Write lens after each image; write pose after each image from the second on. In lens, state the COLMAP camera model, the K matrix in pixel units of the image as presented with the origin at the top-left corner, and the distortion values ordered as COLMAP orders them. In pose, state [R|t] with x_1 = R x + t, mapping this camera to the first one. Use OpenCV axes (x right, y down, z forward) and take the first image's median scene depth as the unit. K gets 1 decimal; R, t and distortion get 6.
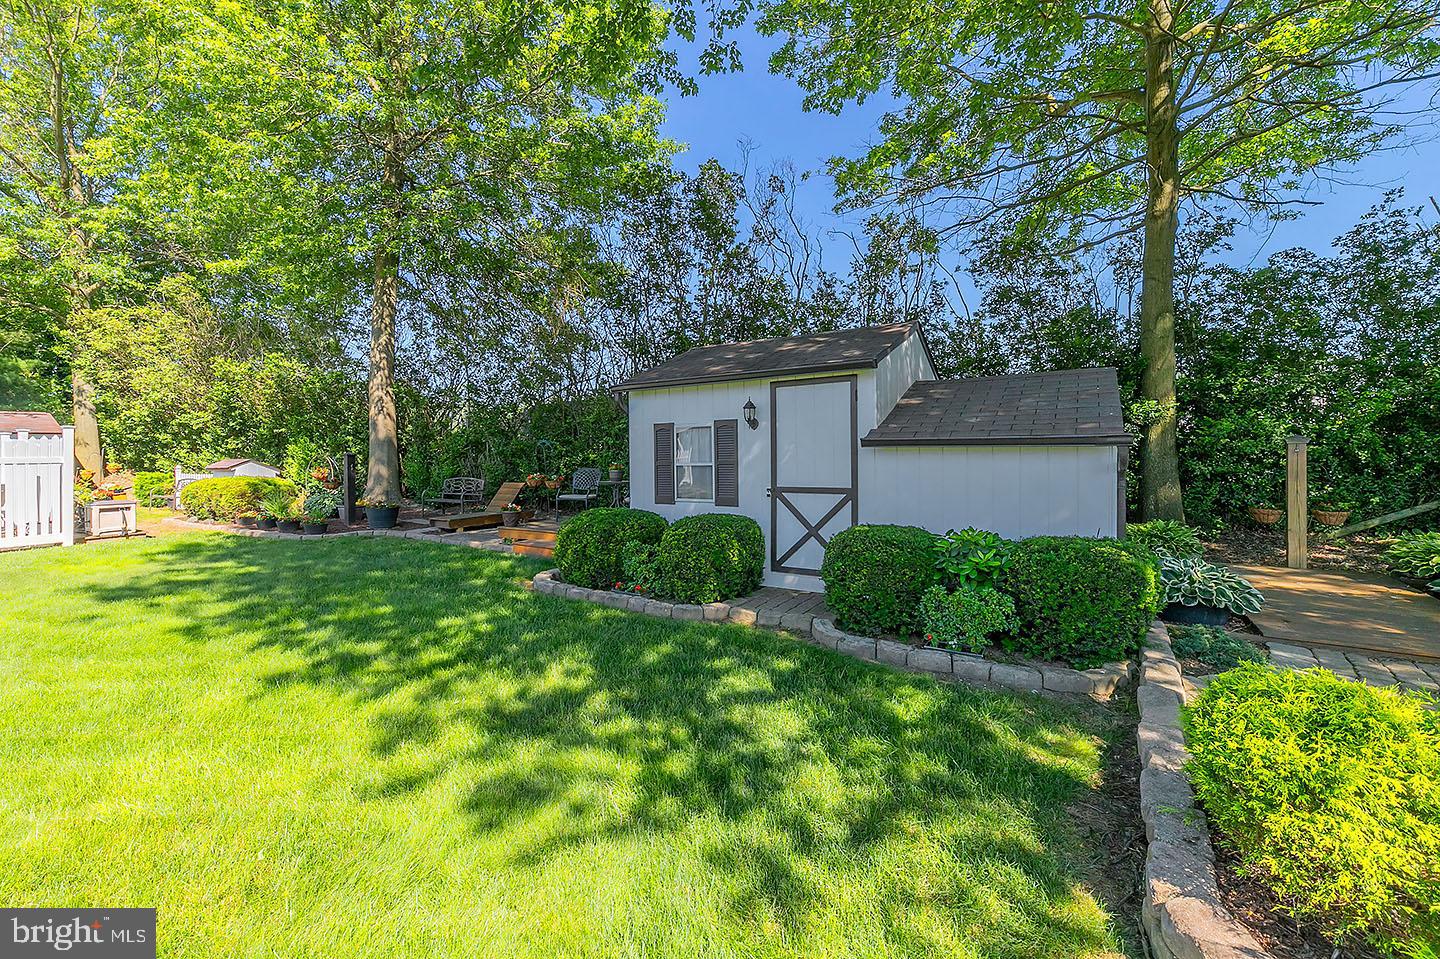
lens RADIAL K [[582.1, 0, 712.2], [0, 582.1, 458.5], [0, 0, 1]] dist [0.000347, -0.000457]
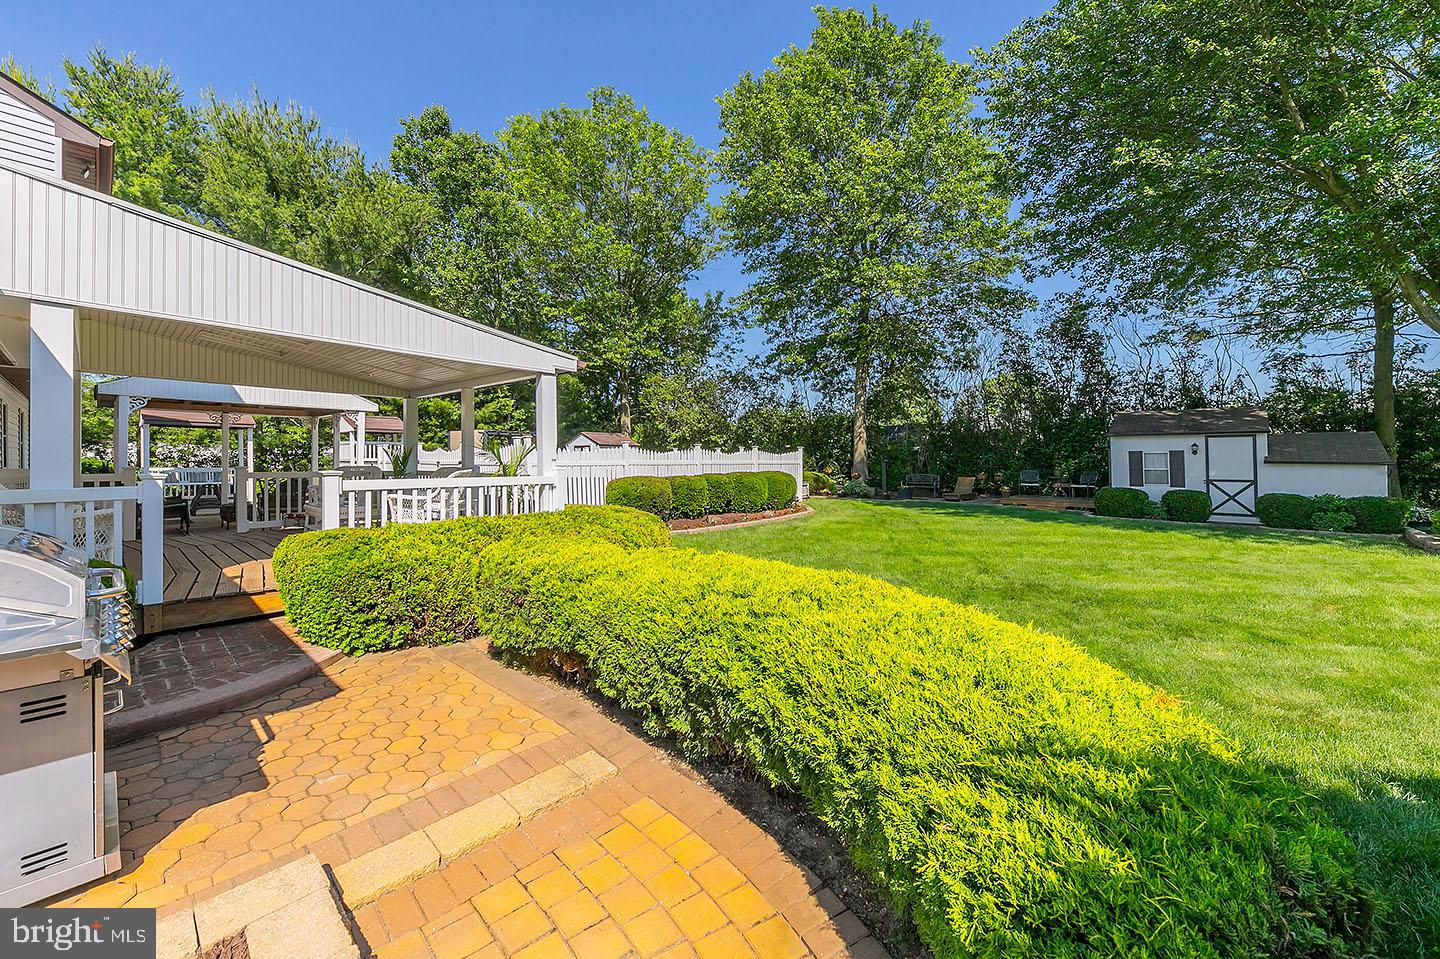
lens RADIAL K [[539.0, 0, 721.3], [0, 539.0, 457.5], [0, 0, 1]] dist [-0.000557, -0.000188]
pose [[0.987820, 0.012906, -0.155065, -0.888054], [-0.014814, 0.999828, -0.011156, 0.007613], [0.154894, 0.013317, 0.987841, -0.877158]]
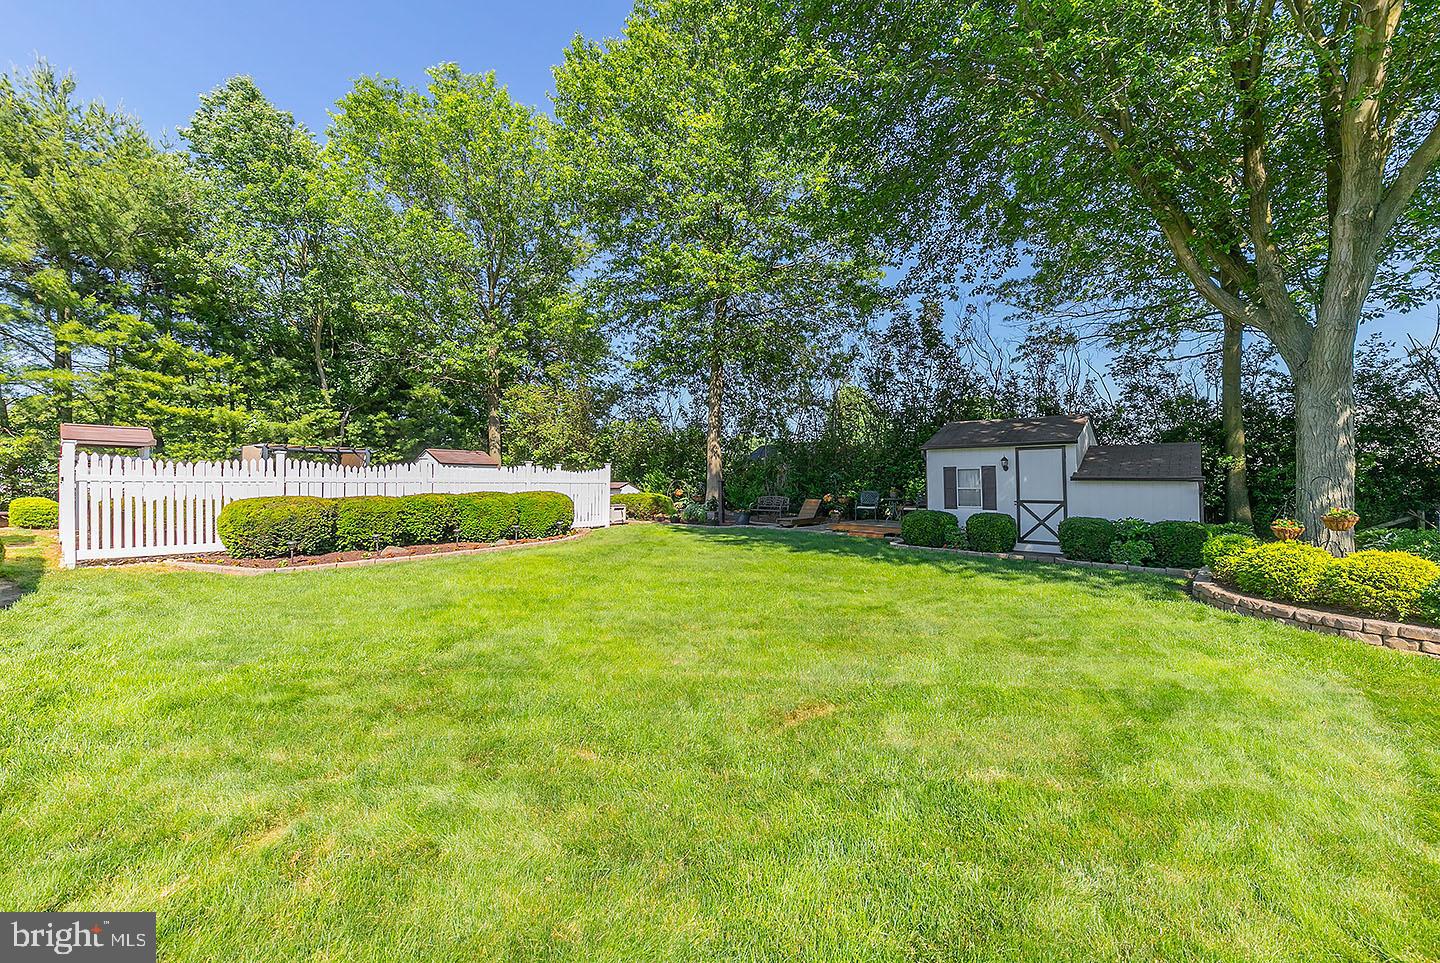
lens RADIAL K [[536.7, 0, 765.1], [0, 536.7, 465.7], [0, 0, 1]] dist [-0.009227, -0.000117]
pose [[0.993840, 0.010039, -0.110370, -0.318299], [-0.014669, 0.999042, -0.041223, 0.010945], [0.109851, 0.042588, 0.993035, -0.528502]]
